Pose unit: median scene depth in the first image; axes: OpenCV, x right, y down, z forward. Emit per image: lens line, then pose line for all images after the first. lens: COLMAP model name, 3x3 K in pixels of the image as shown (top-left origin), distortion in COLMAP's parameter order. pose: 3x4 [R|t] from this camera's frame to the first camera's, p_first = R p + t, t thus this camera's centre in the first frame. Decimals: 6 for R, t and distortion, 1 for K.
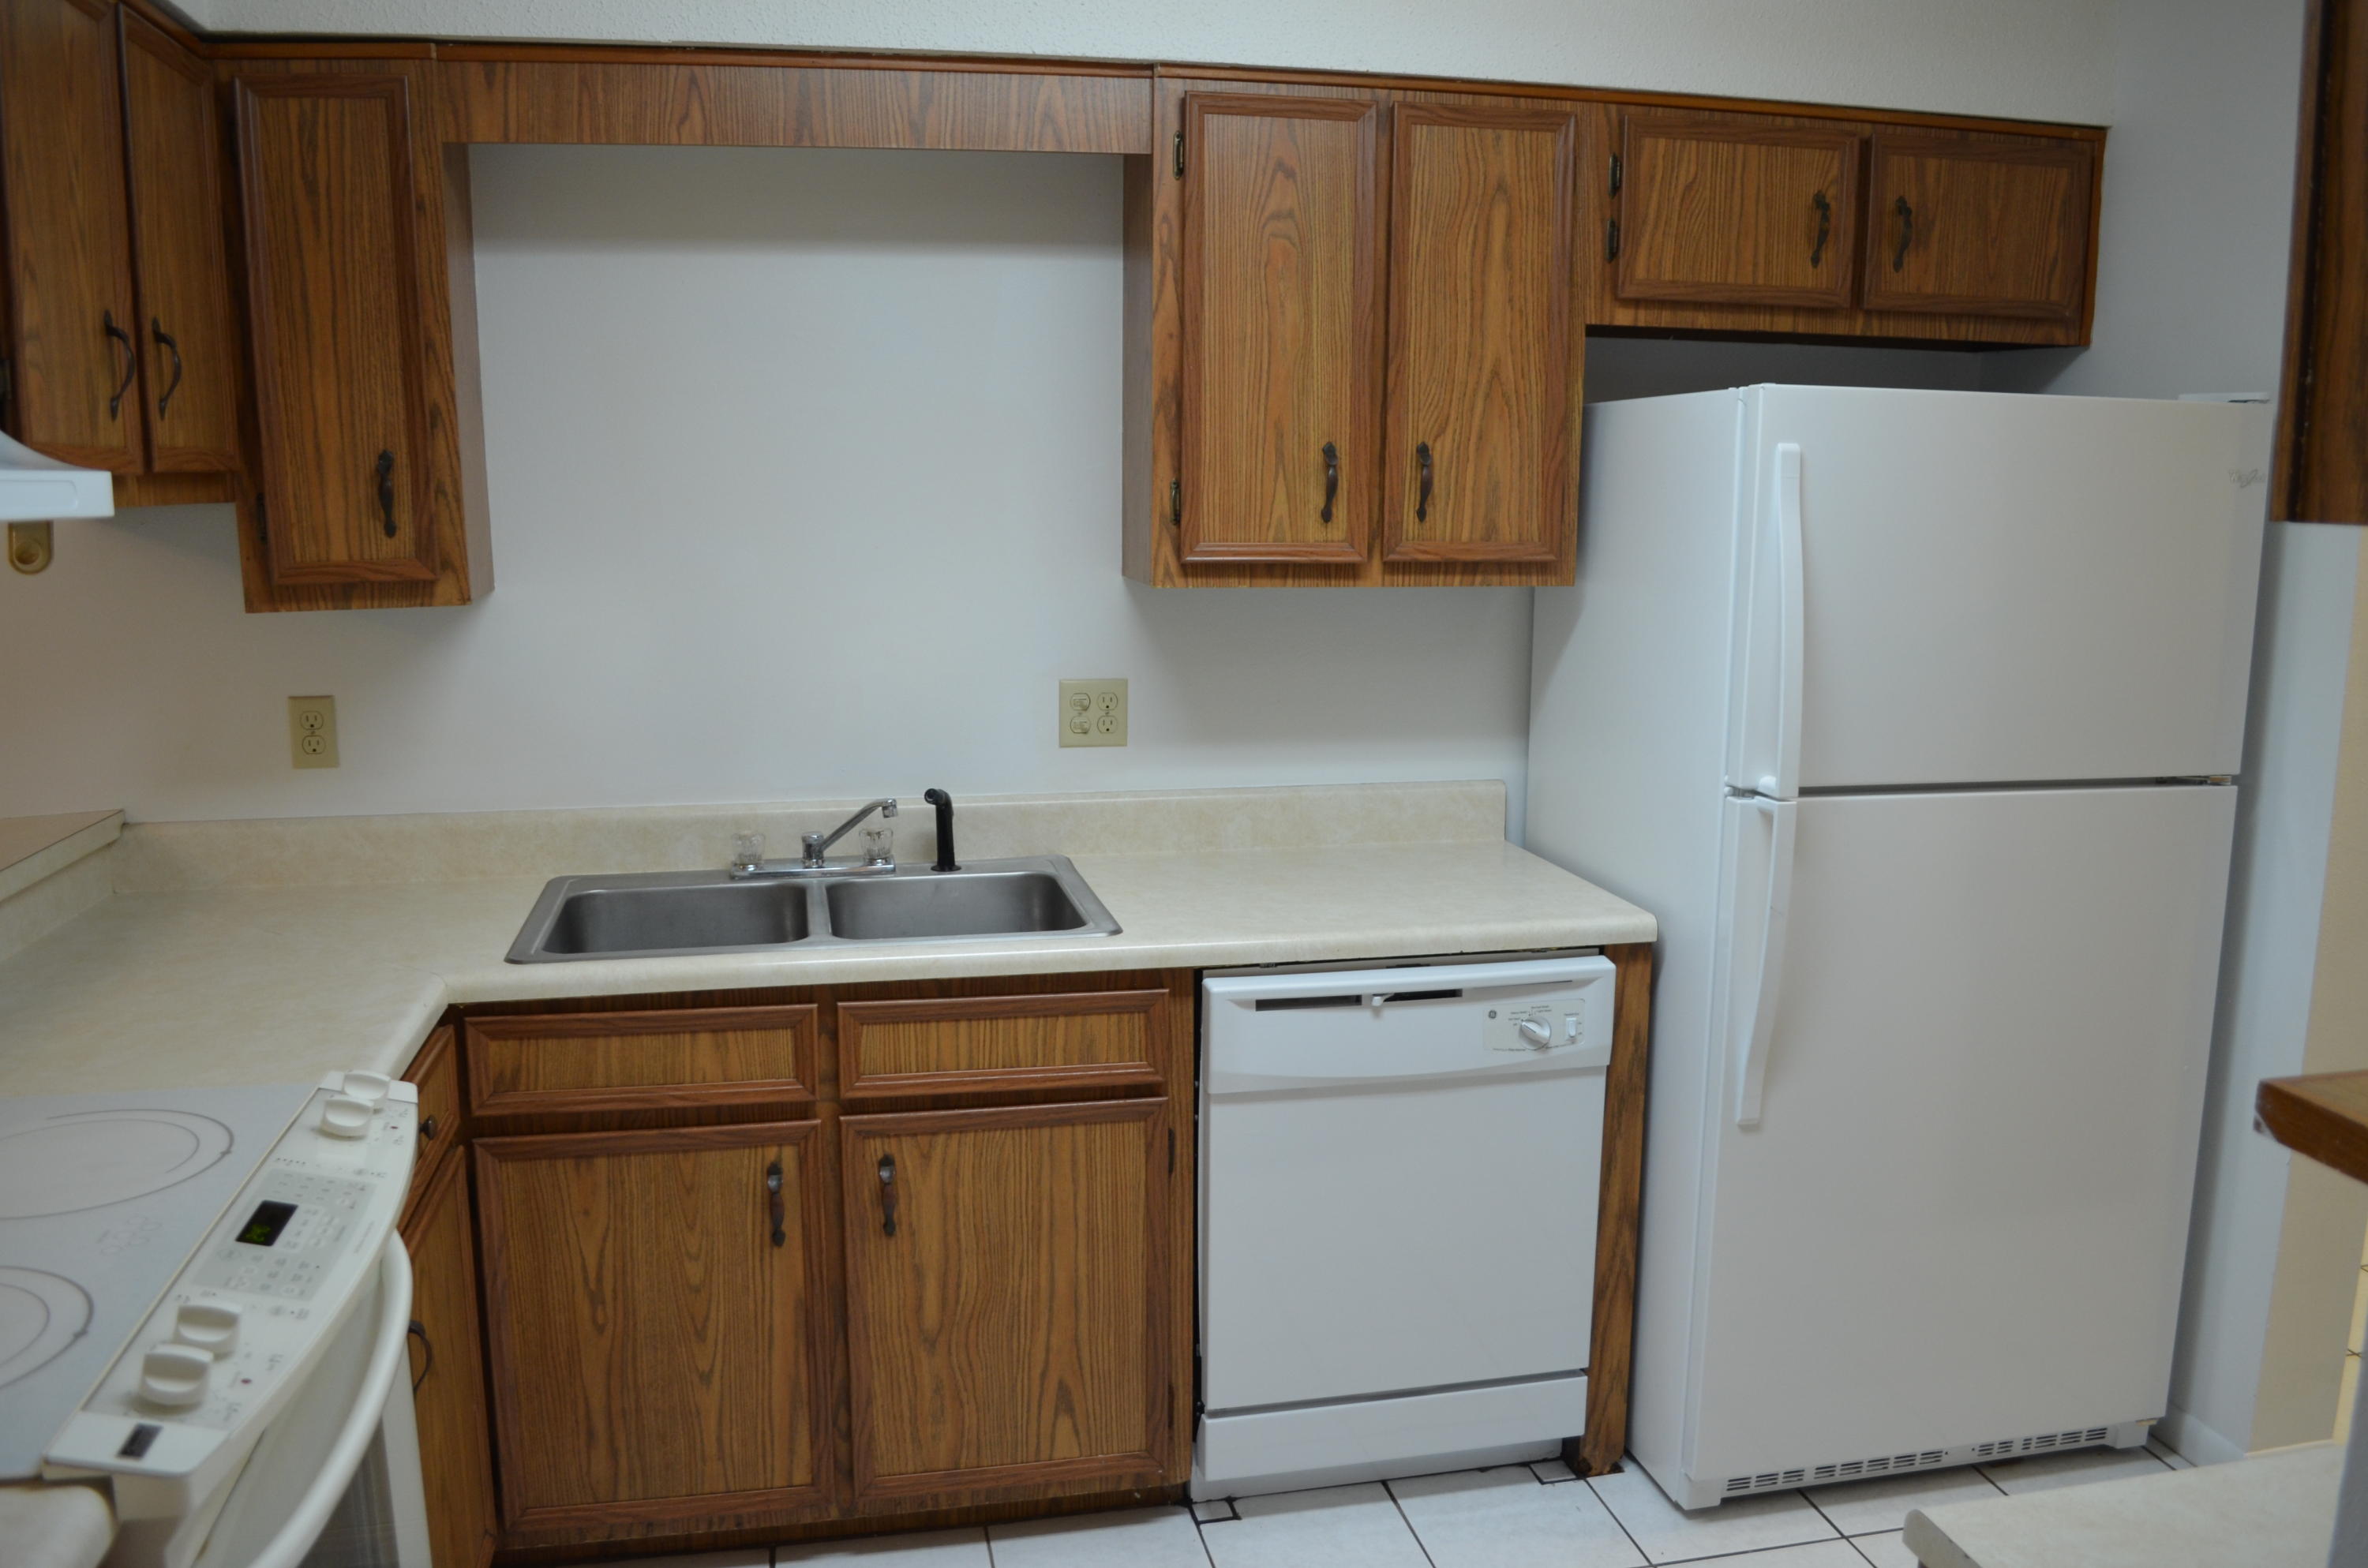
lens RADIAL K [[1861.5, 0, 1191.8], [0, 1861.5, 790.2], [0, 0, 1]] dist [-0.078915, 0.007825]
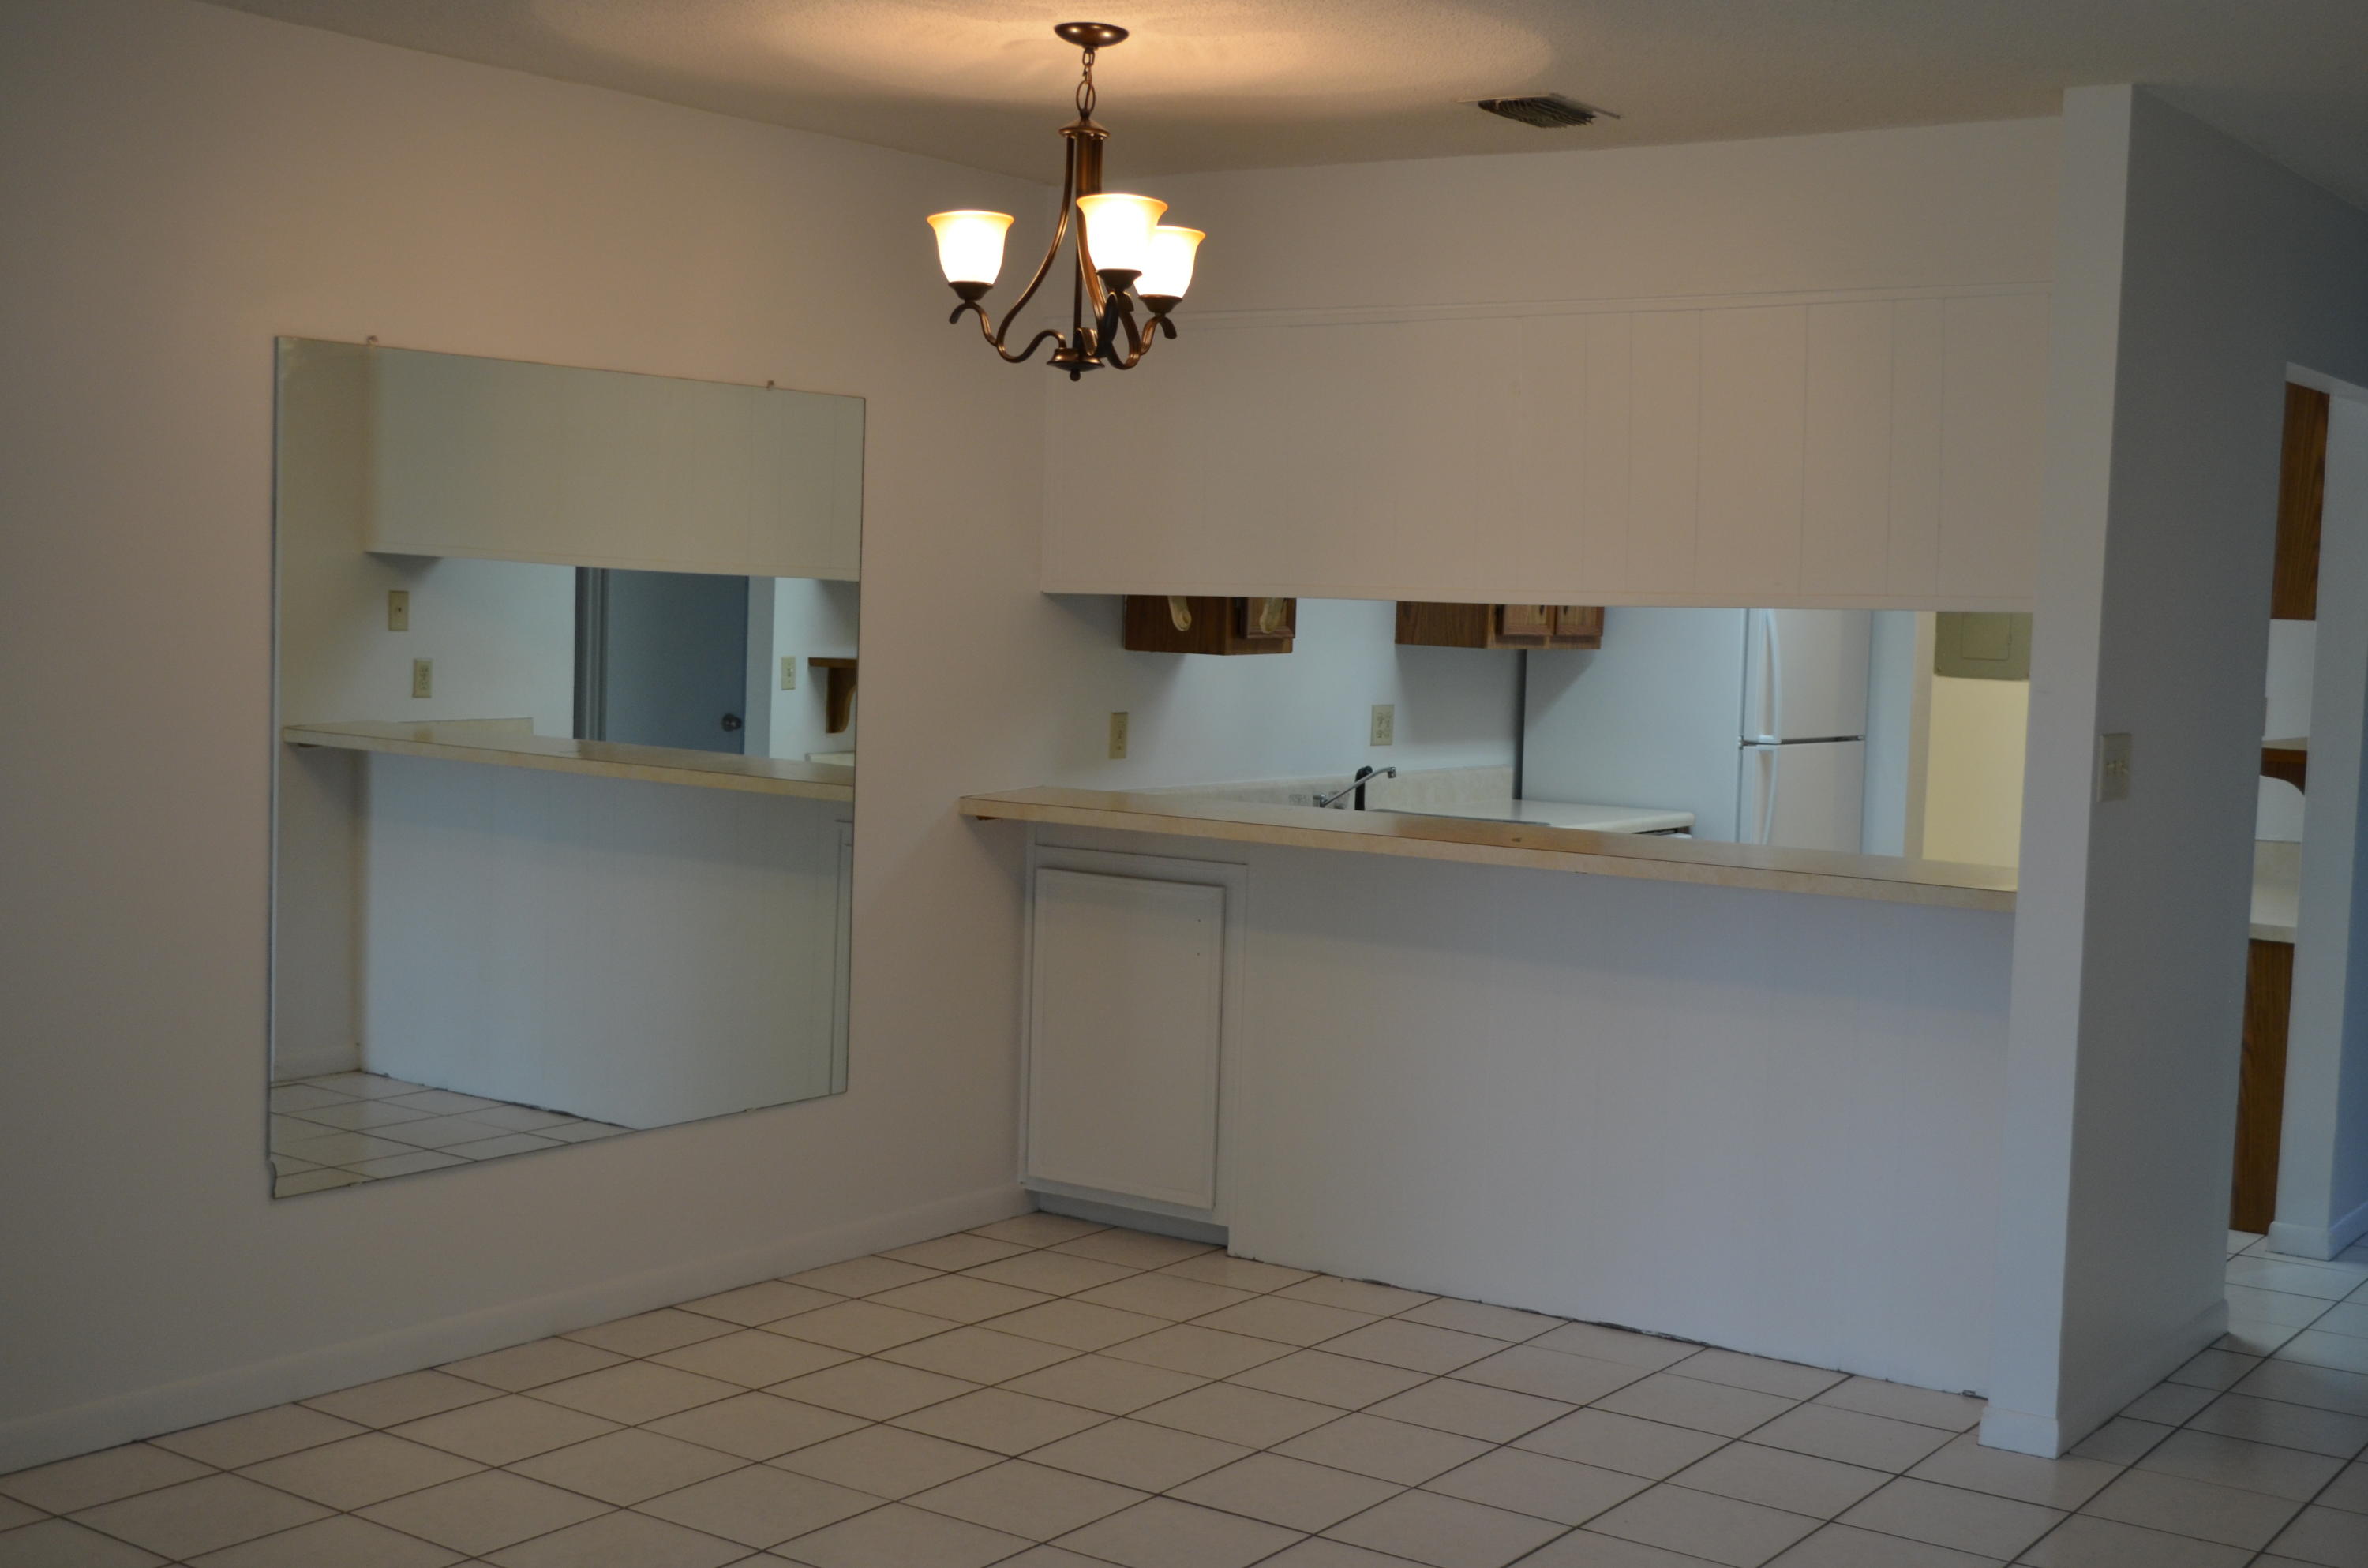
lens RADIAL K [[2826.2, 0, 1184.0], [0, 2826.2, 784.0], [0, 0, 1]] dist [-0.039021, -0.009966]
pose [[0.735702, -0.029684, 0.676654, -2.028100], [0.086334, 0.995000, -0.050219, 0.131706], [-0.671780, 0.095364, 0.734586, -0.784534]]
